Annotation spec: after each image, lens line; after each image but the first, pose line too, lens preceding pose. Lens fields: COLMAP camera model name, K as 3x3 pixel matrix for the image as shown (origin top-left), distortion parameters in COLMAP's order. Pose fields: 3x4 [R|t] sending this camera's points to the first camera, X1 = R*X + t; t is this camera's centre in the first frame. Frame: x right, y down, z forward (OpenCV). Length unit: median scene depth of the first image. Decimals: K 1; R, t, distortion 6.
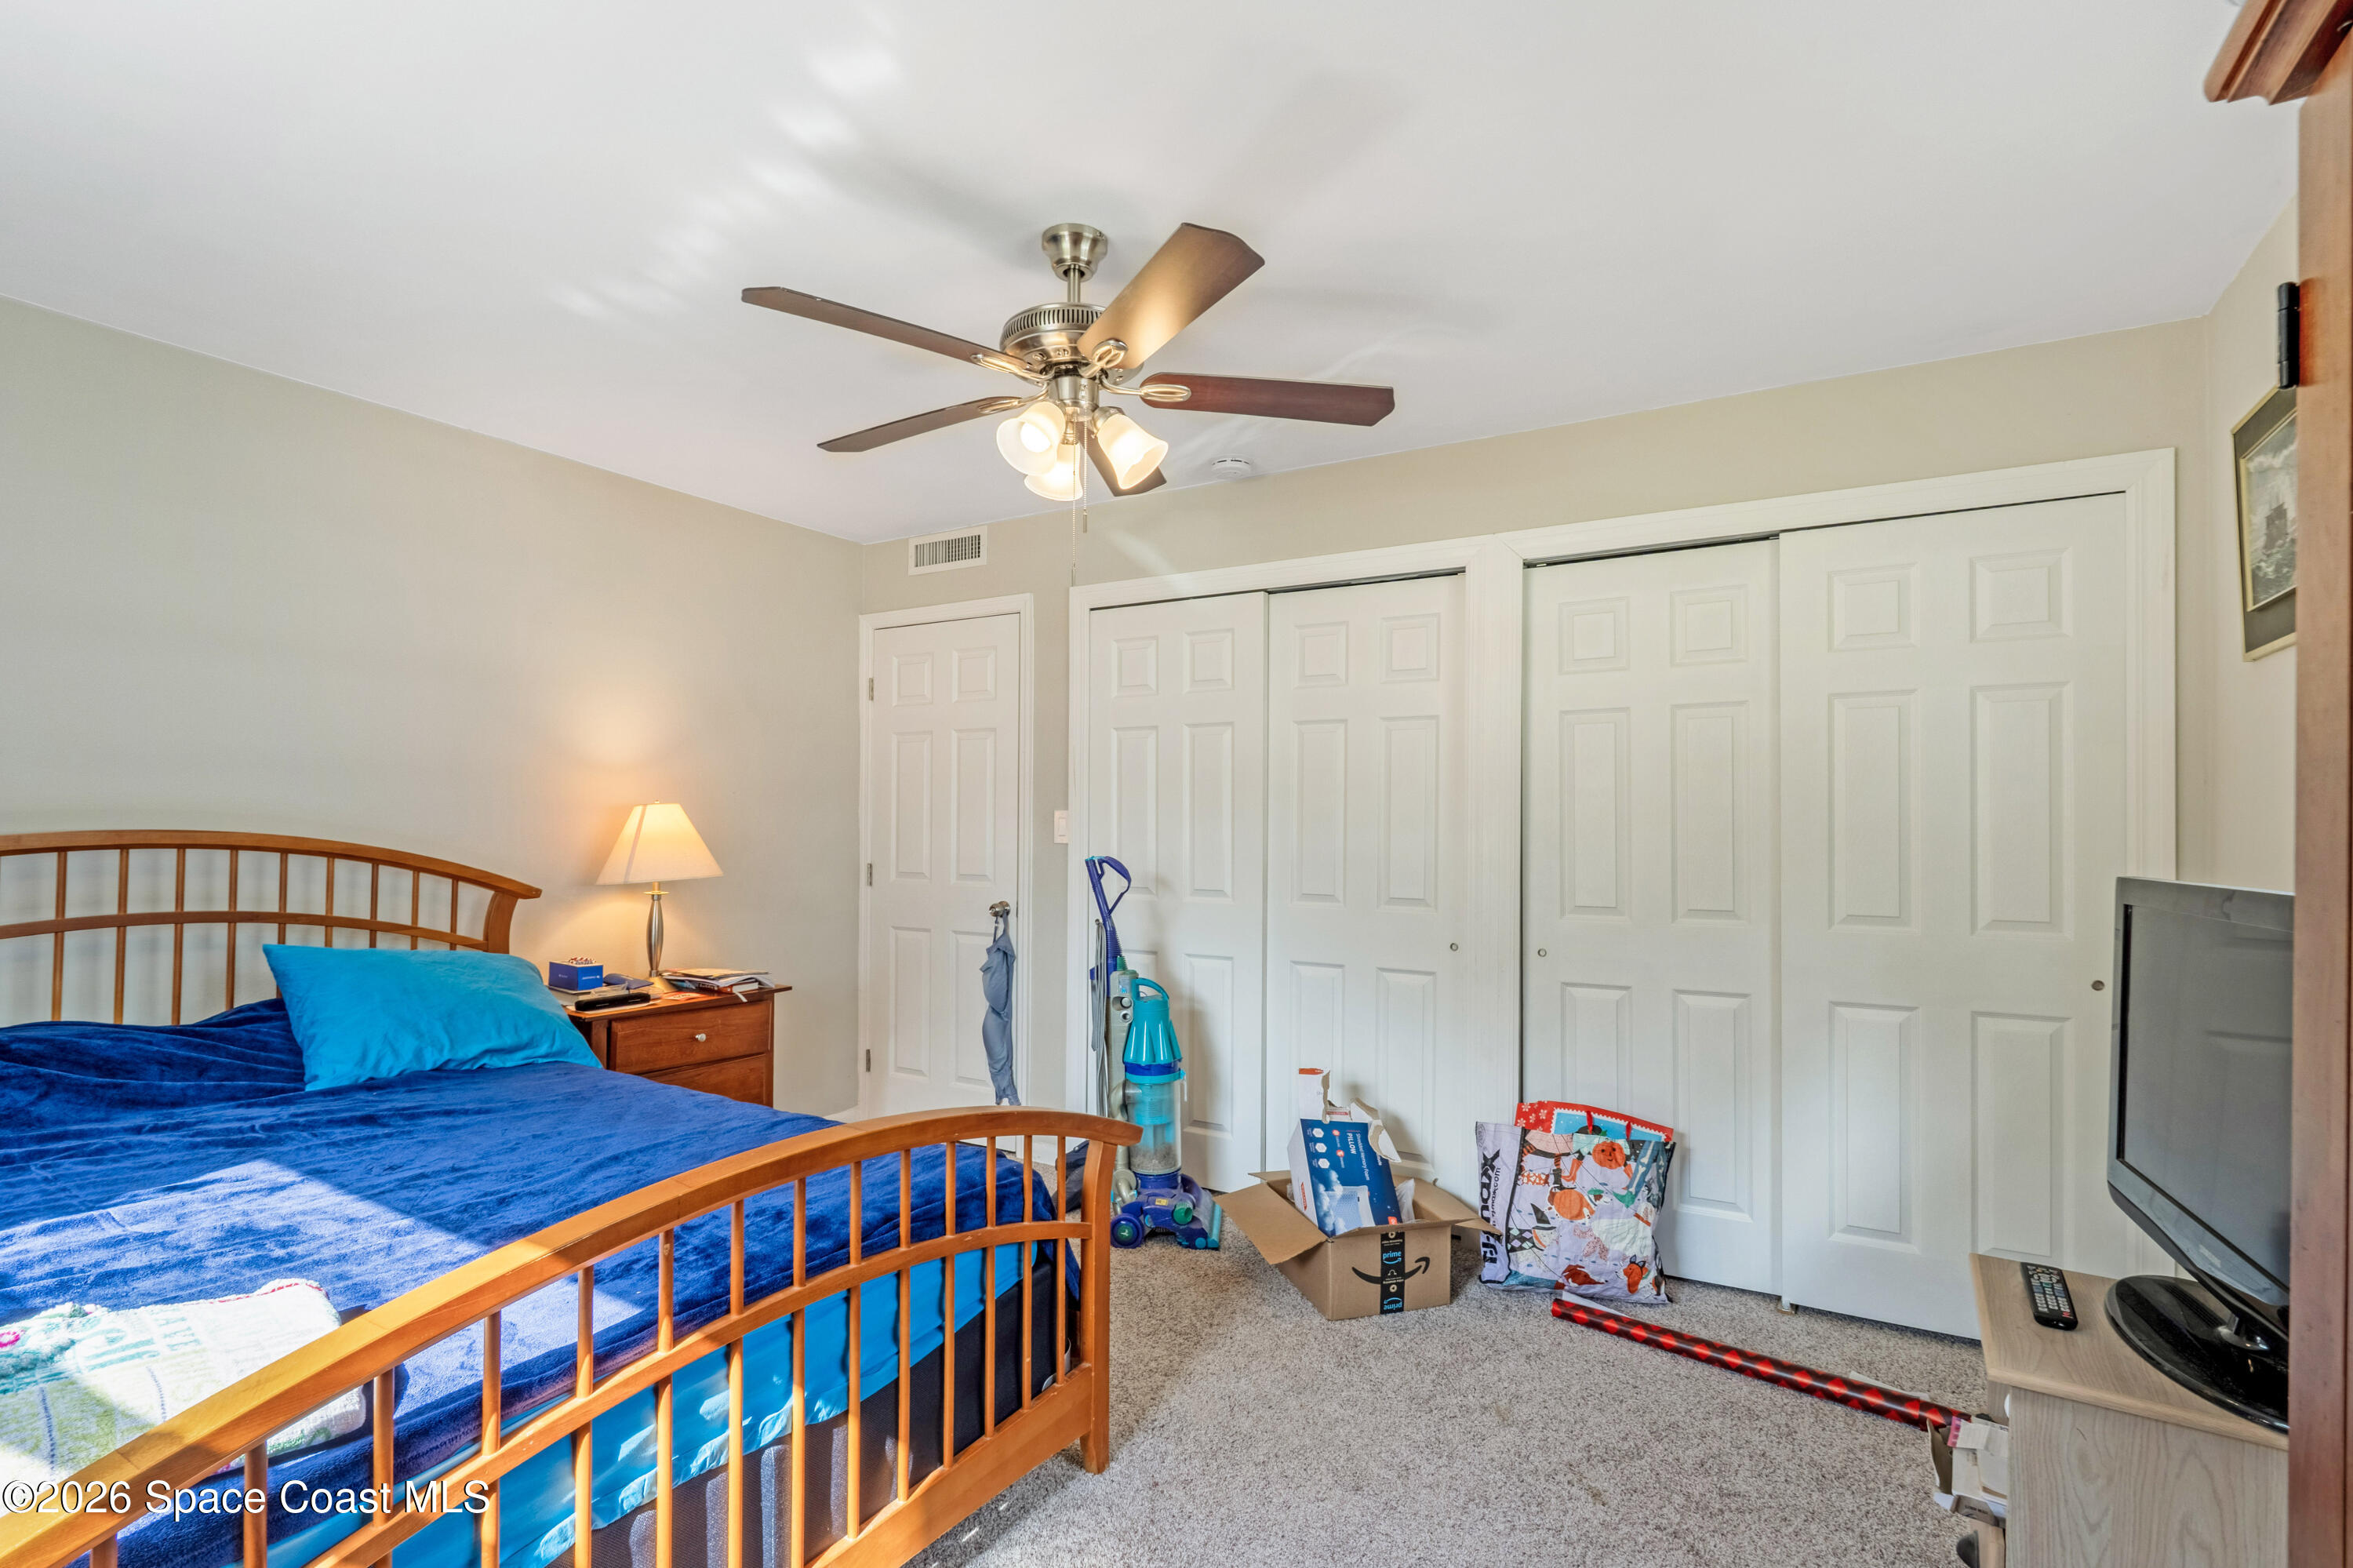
lens RADIAL K [[1136.5, 0, 1175.5], [0, 1136.5, 816.8], [0, 0, 1]] dist [-0.000626, -0.000183]
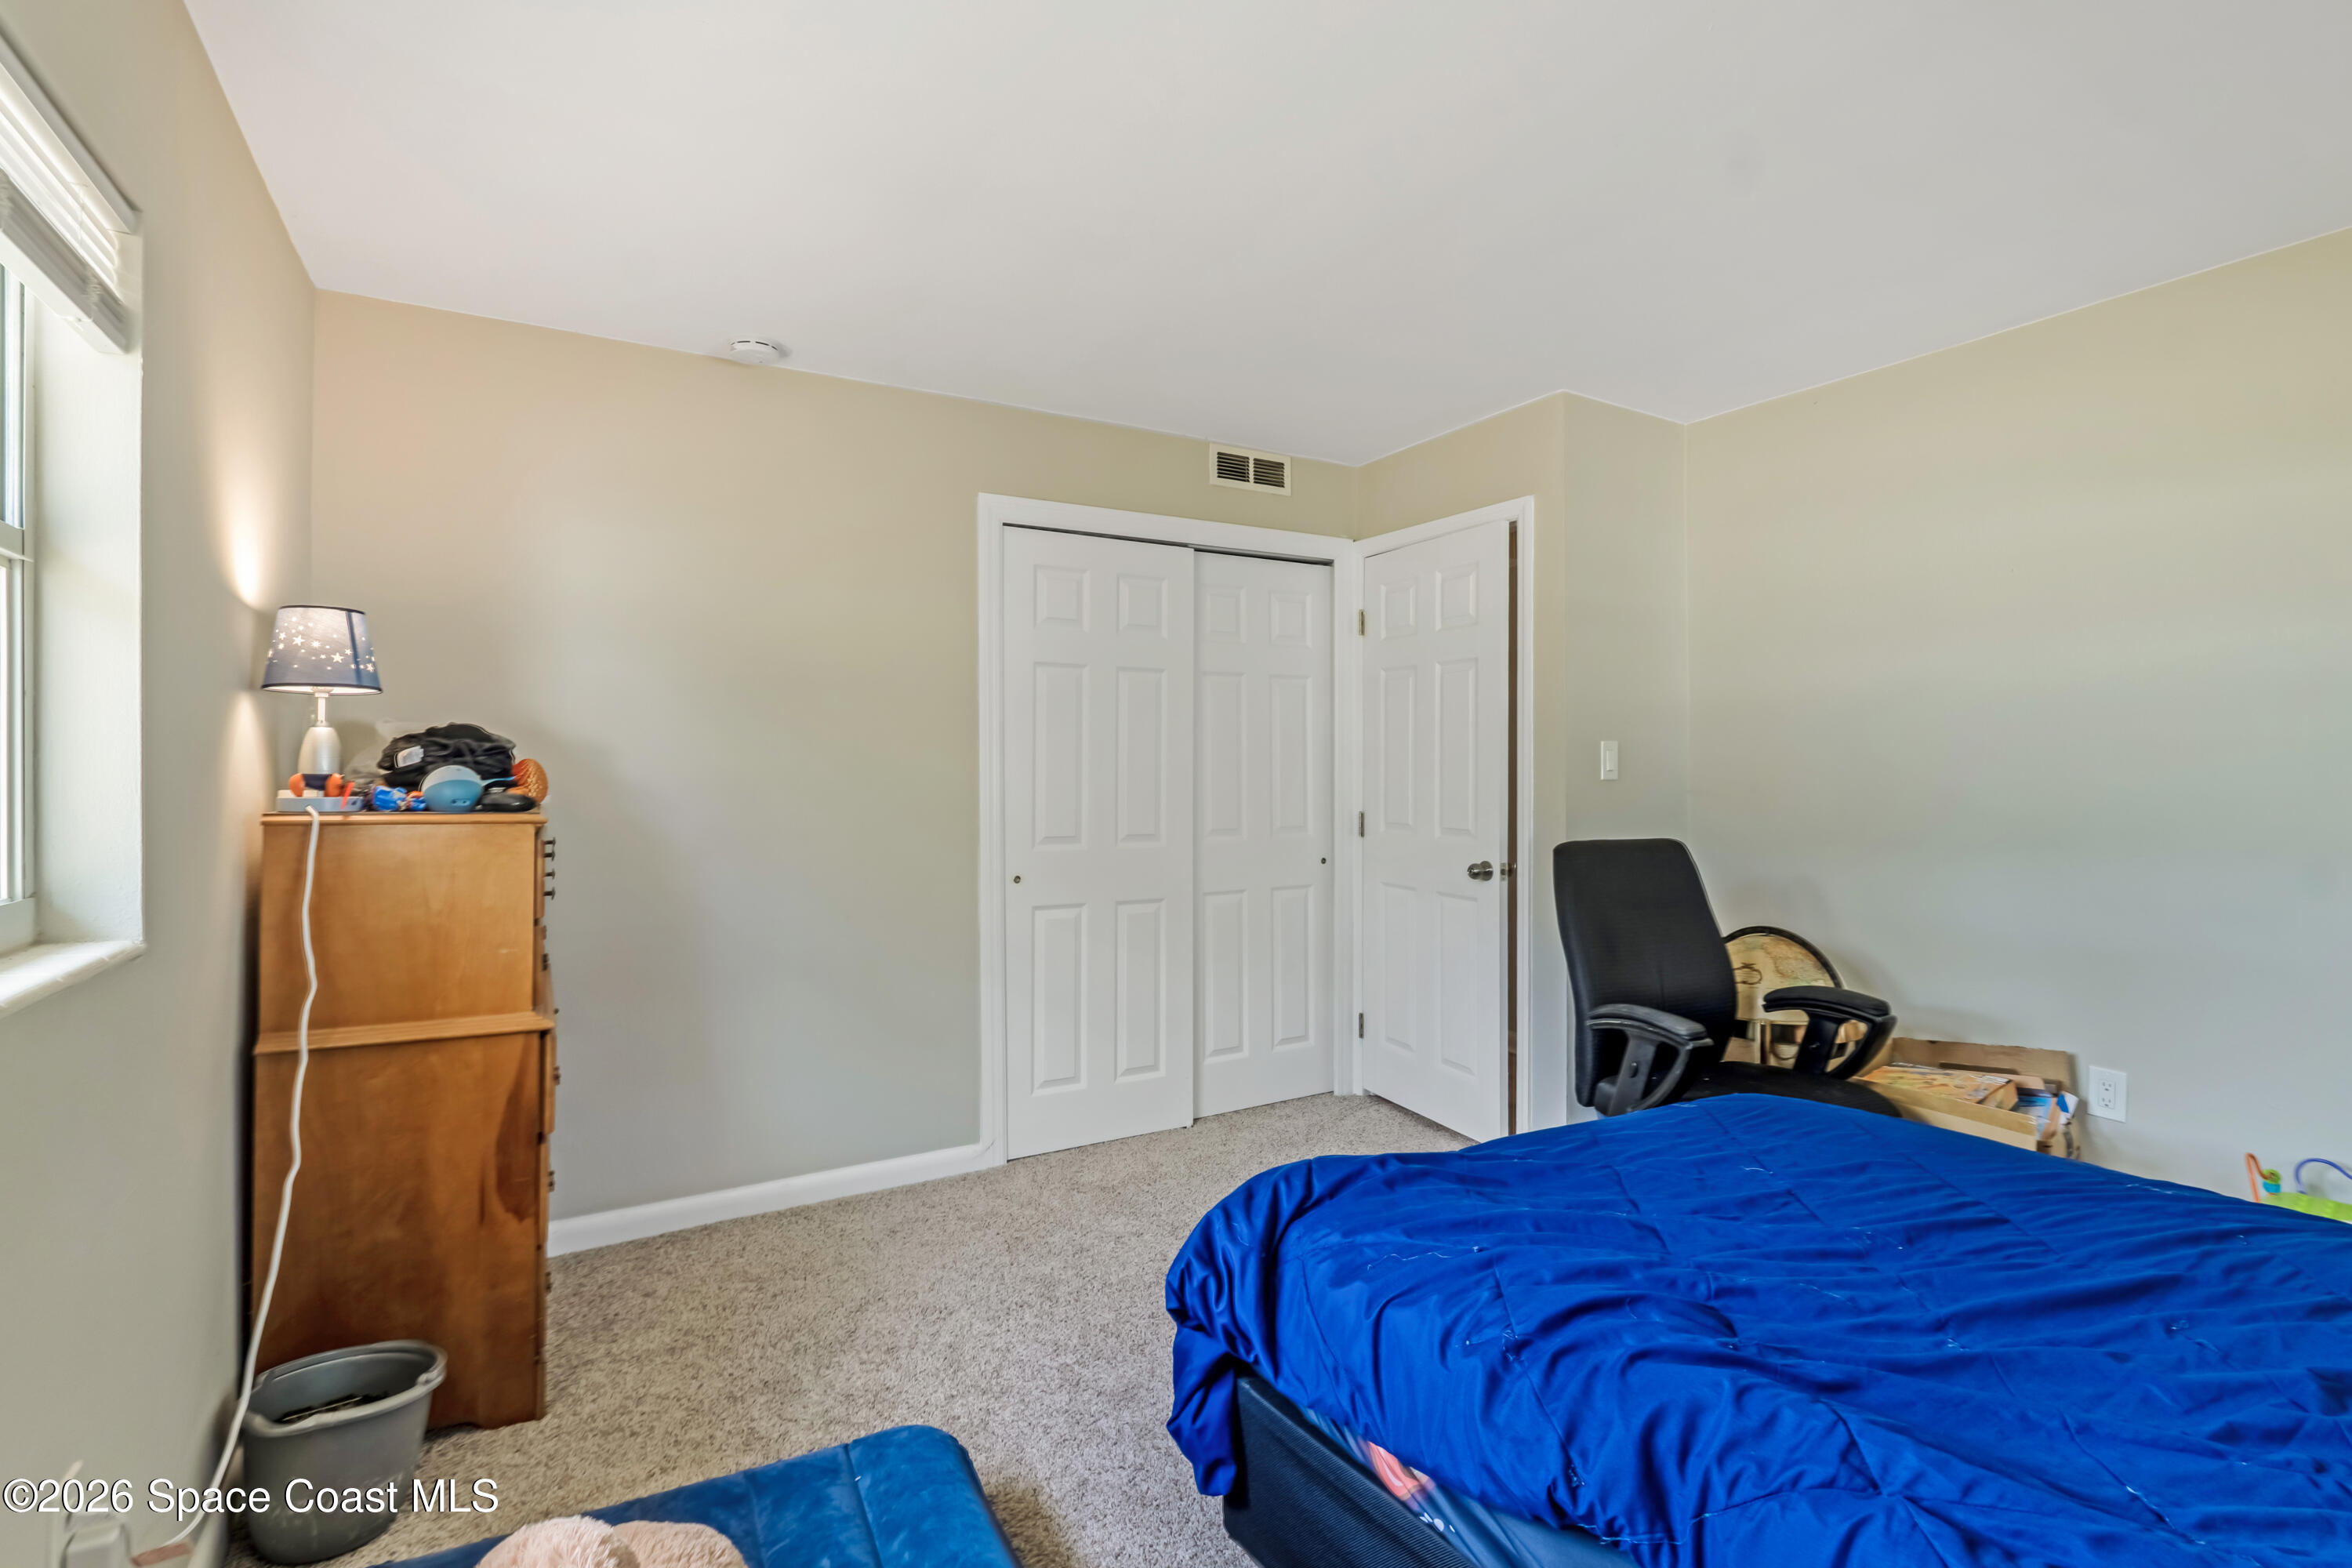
lens RADIAL K [[1090.3, 0, 1184.1], [0, 1090.3, 764.9], [0, 0, 1]] dist [0.001904, 0.000313]
pose [[0.553184, 0.003605, 0.833051, -0.819968], [-0.011560, 0.999928, 0.003350, 0.000244], [-0.832979, -0.011483, 0.553186, 0.475868]]
